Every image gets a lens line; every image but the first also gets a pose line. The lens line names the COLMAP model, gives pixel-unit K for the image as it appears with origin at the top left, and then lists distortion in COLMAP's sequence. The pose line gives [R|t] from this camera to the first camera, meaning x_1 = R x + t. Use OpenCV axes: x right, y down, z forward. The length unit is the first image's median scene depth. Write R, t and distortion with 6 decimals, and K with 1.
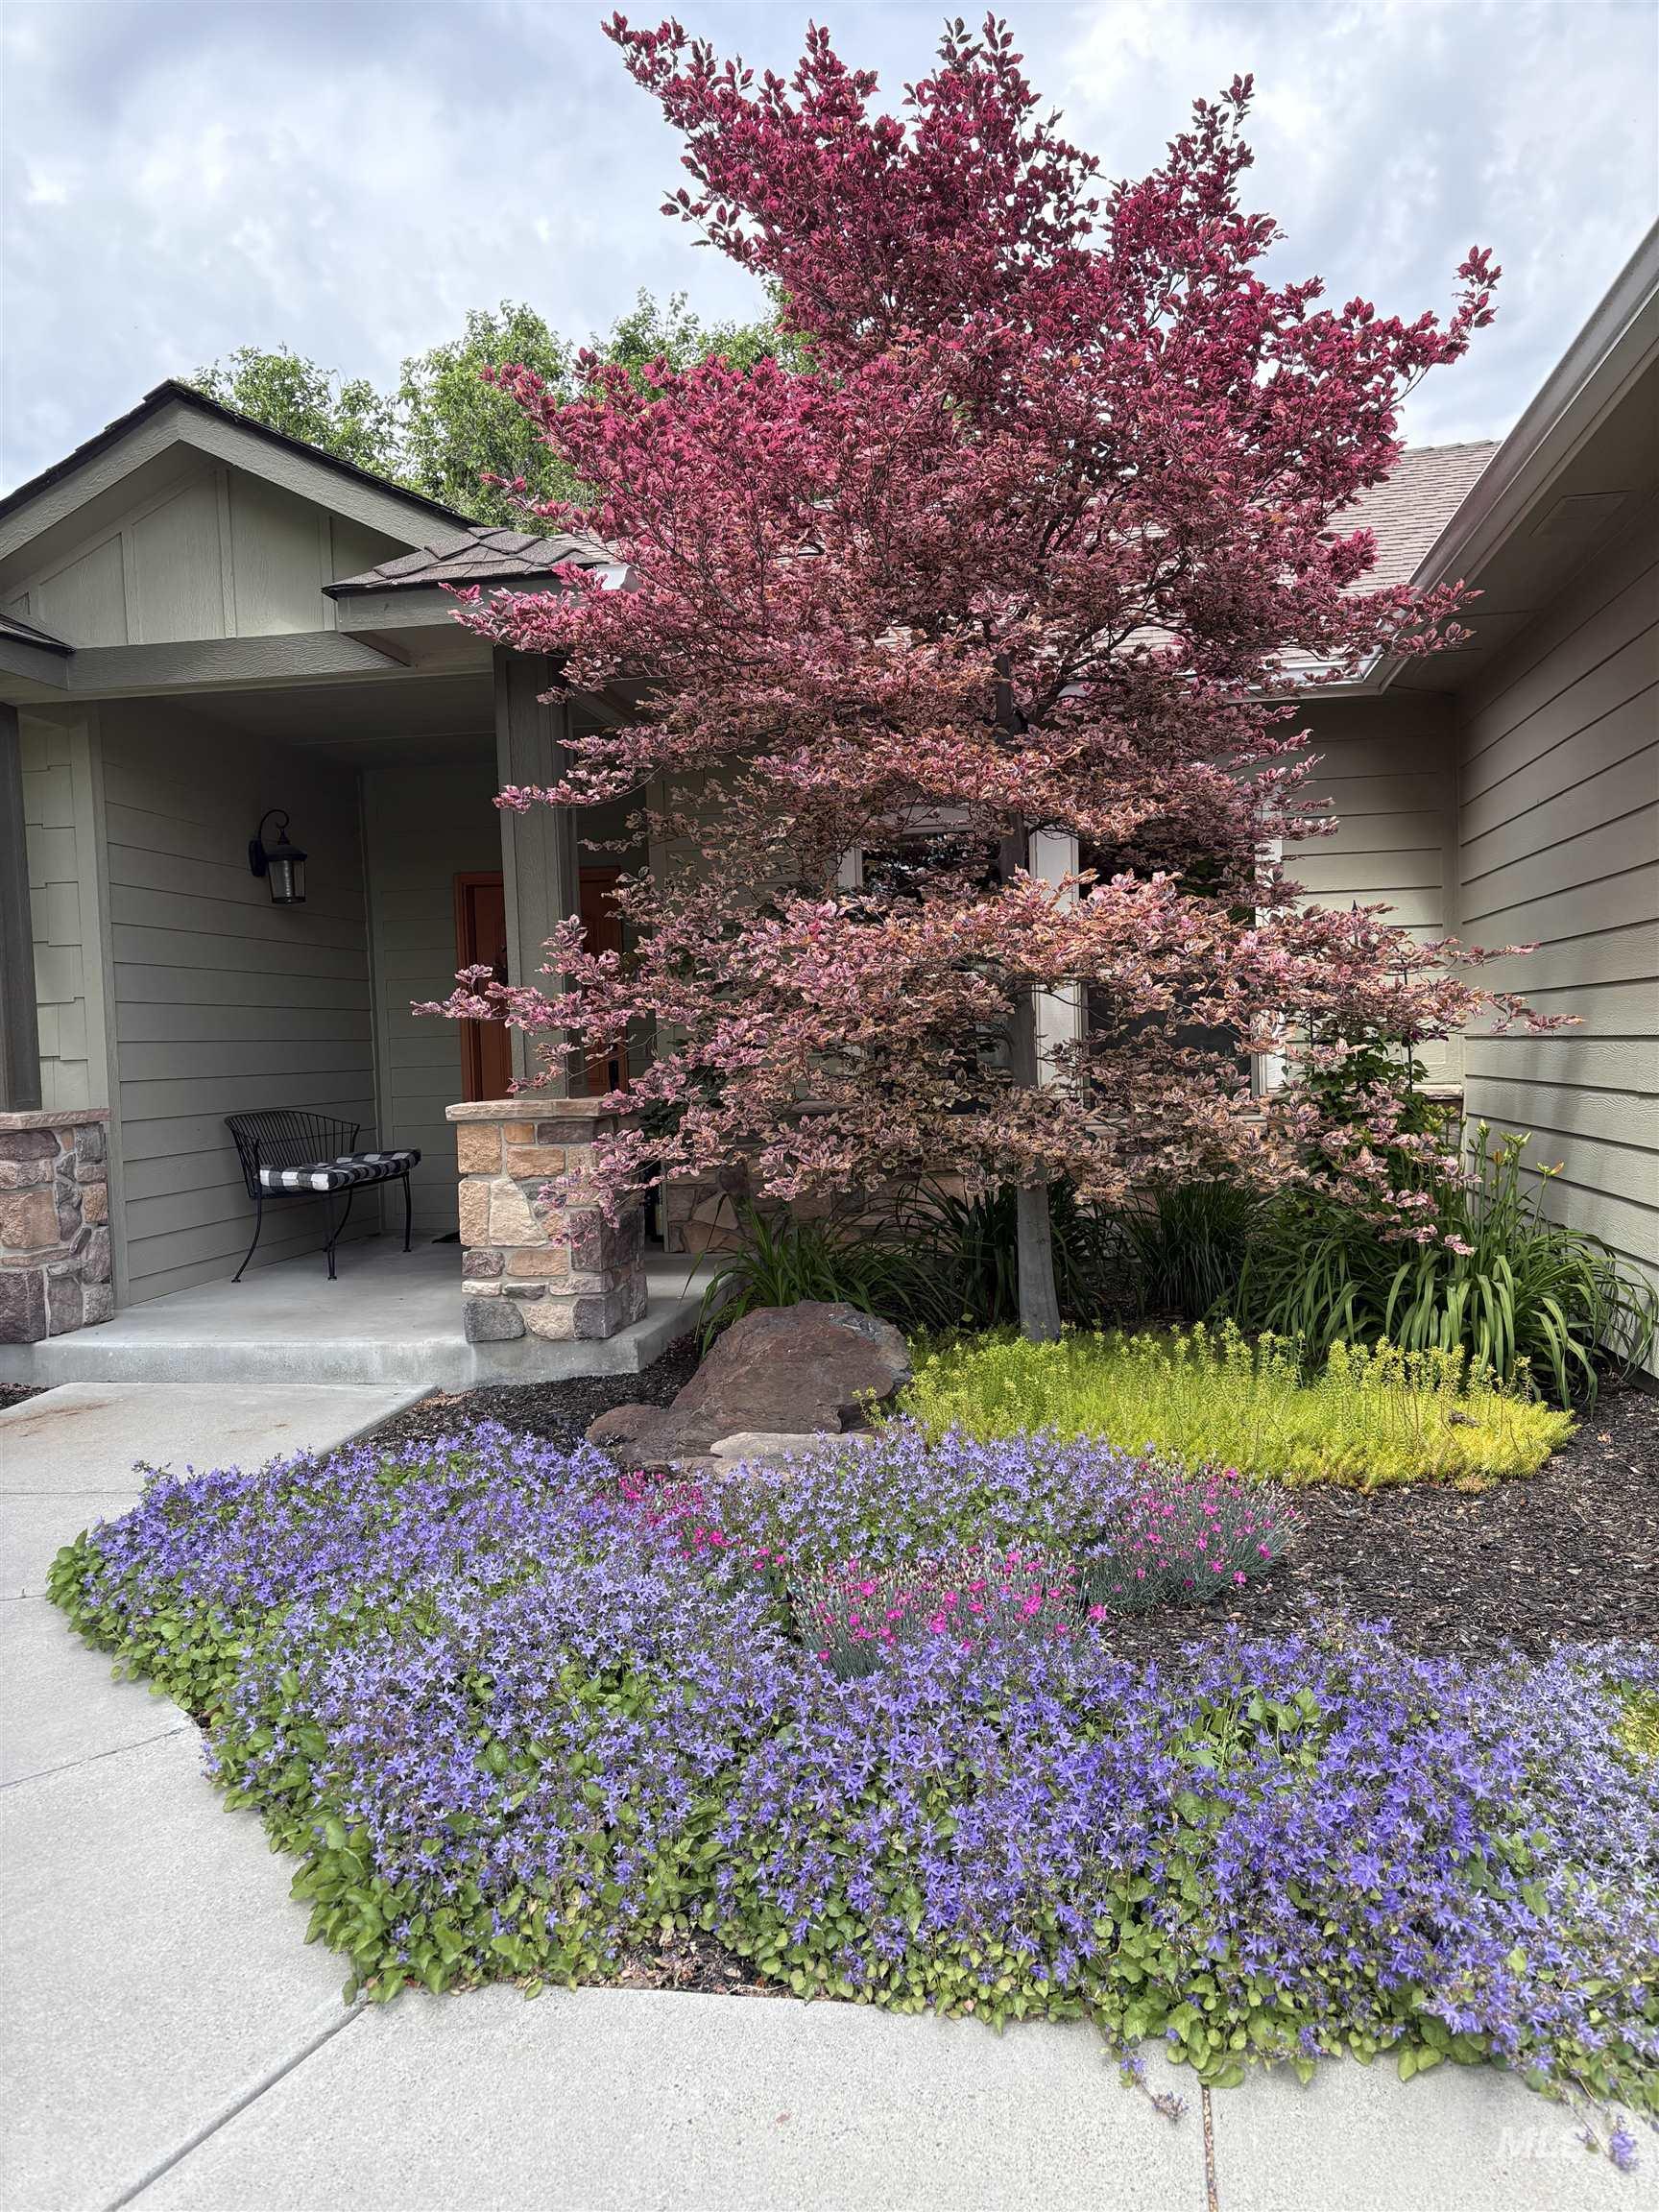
lens RADIAL K [[1787.1, 0, 829.5], [0, 1787.1, 1106.0], [0, 0, 1]] dist [0.084612, -0.188462]
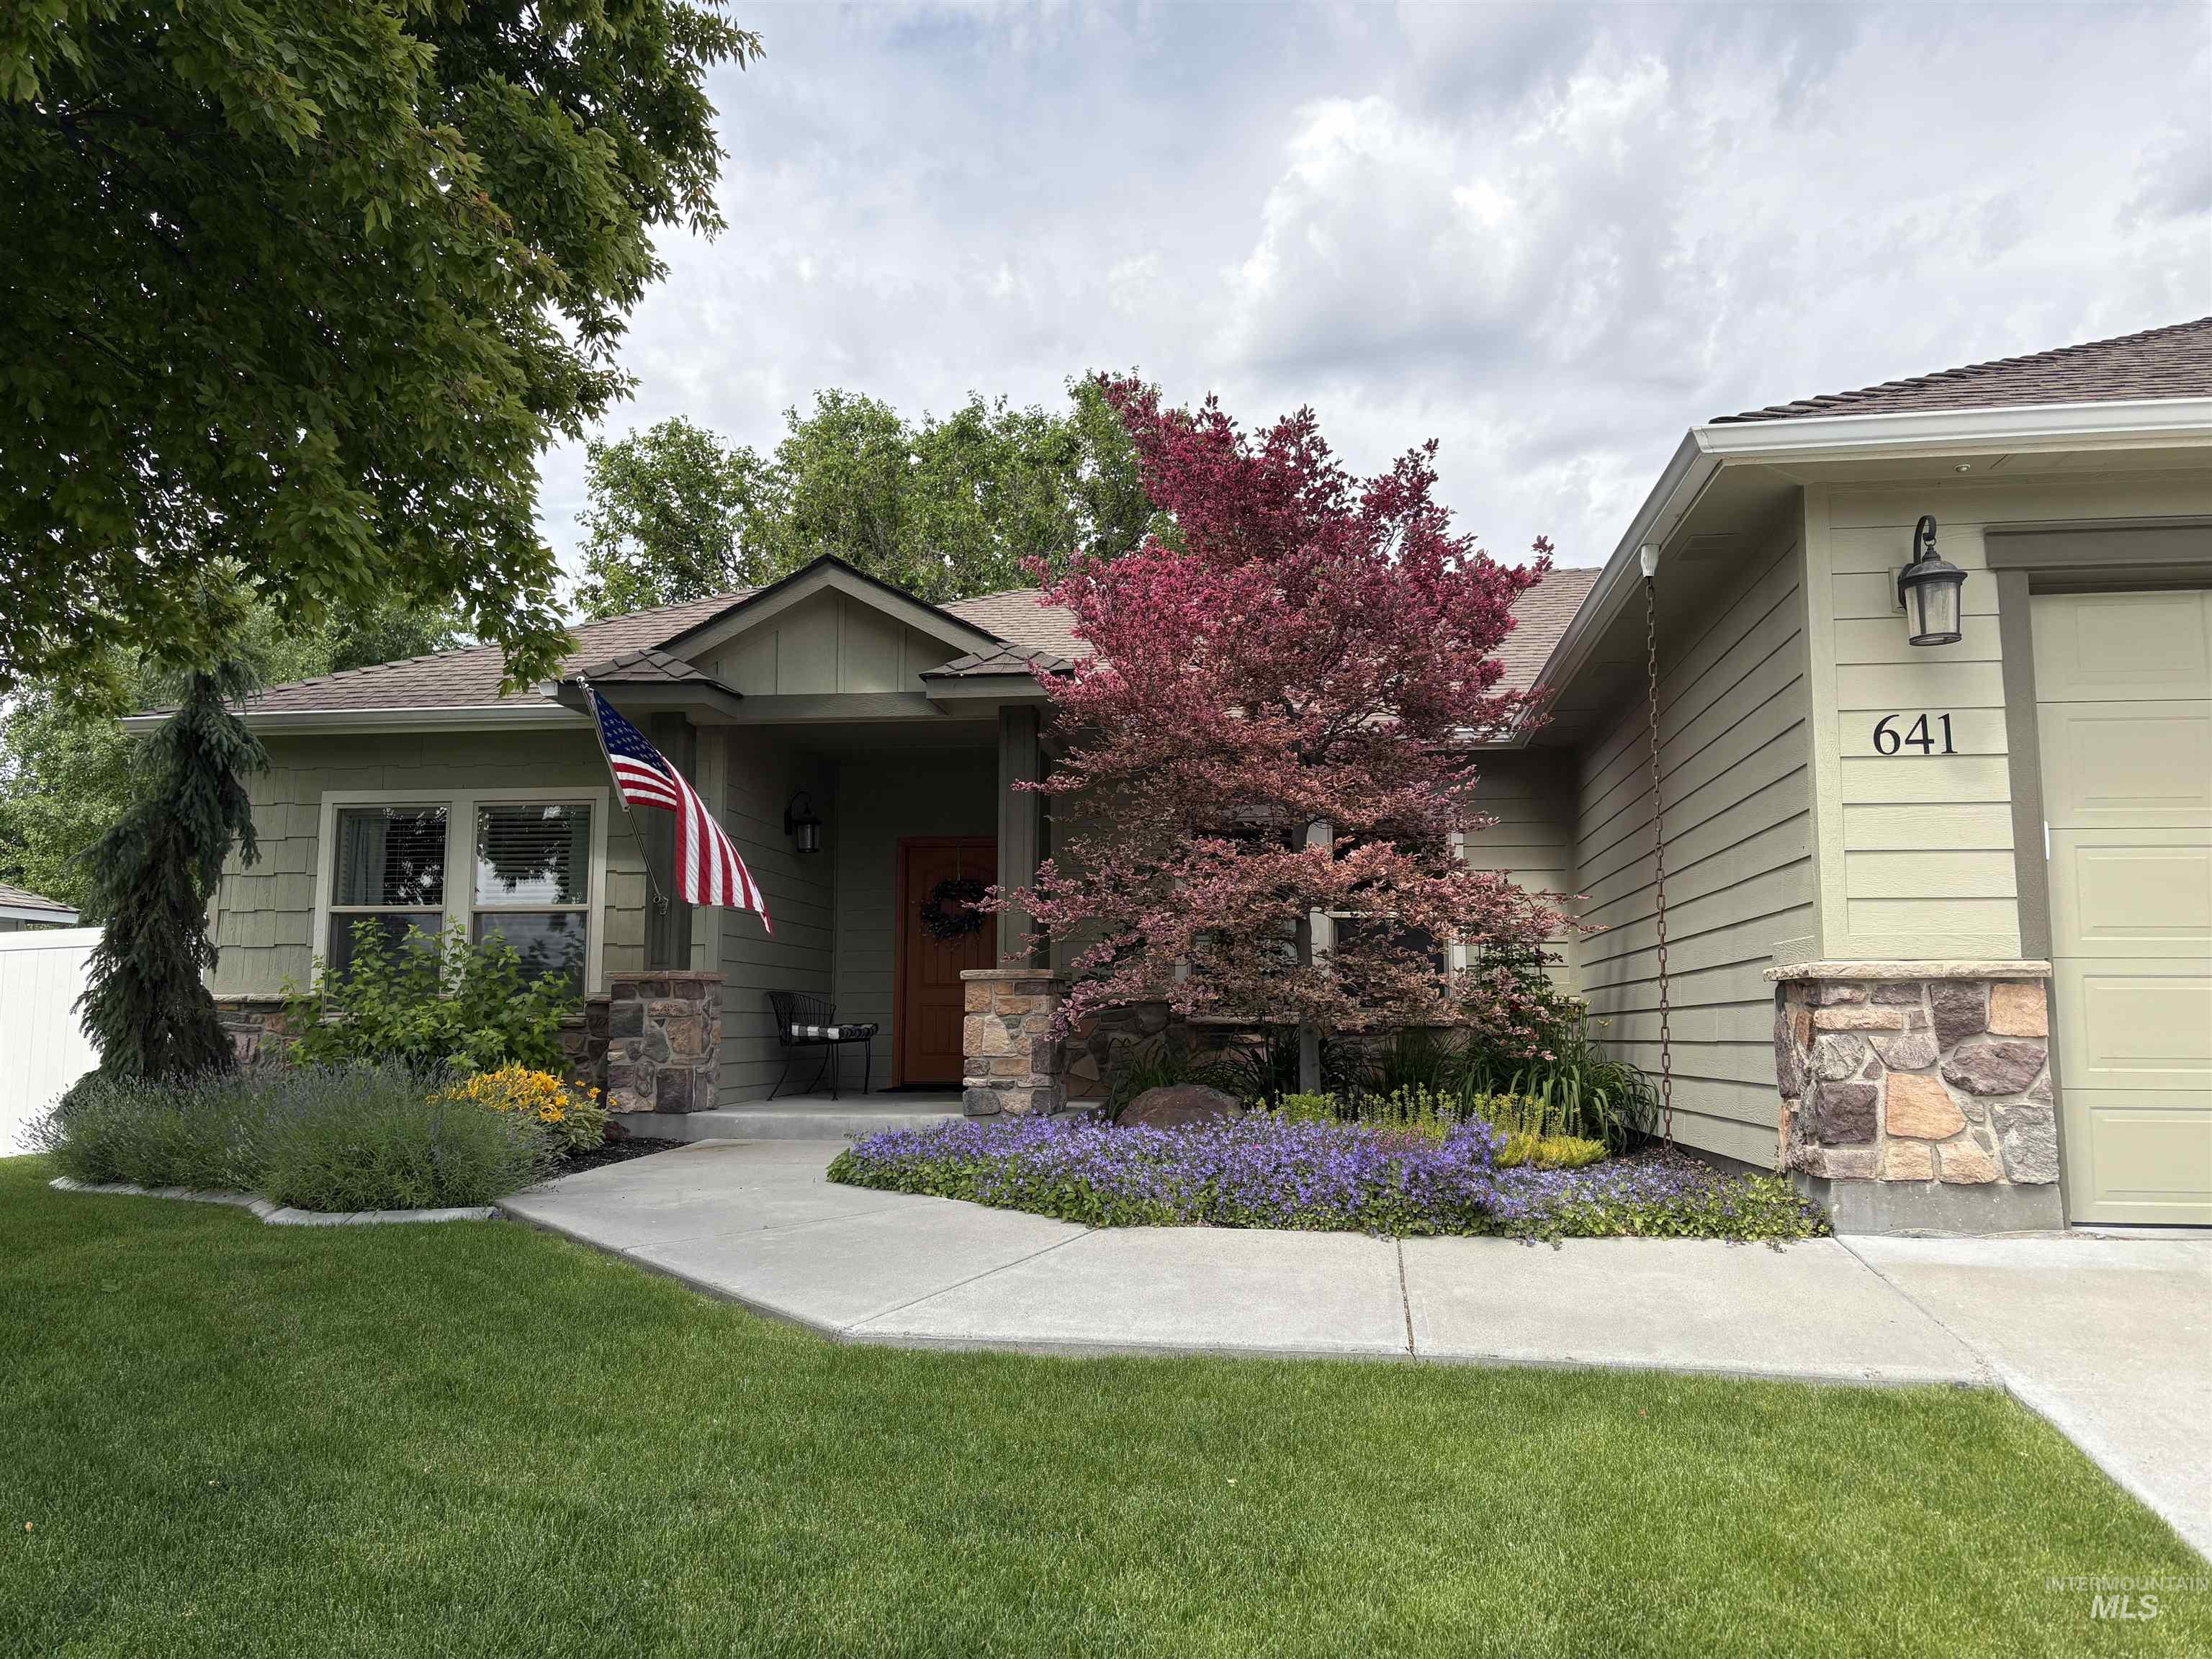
lens RADIAL K [[1787.1, 0, 1106.0], [0, 1787.1, 829.5], [0, 0, 1]] dist [0.084612, -0.188462]
pose [[0.998591, 0.037806, 0.037233, -0.156512], [-0.031715, 0.987805, -0.152429, 0.130031], [-0.042542, 0.151033, 0.987613, -0.732785]]
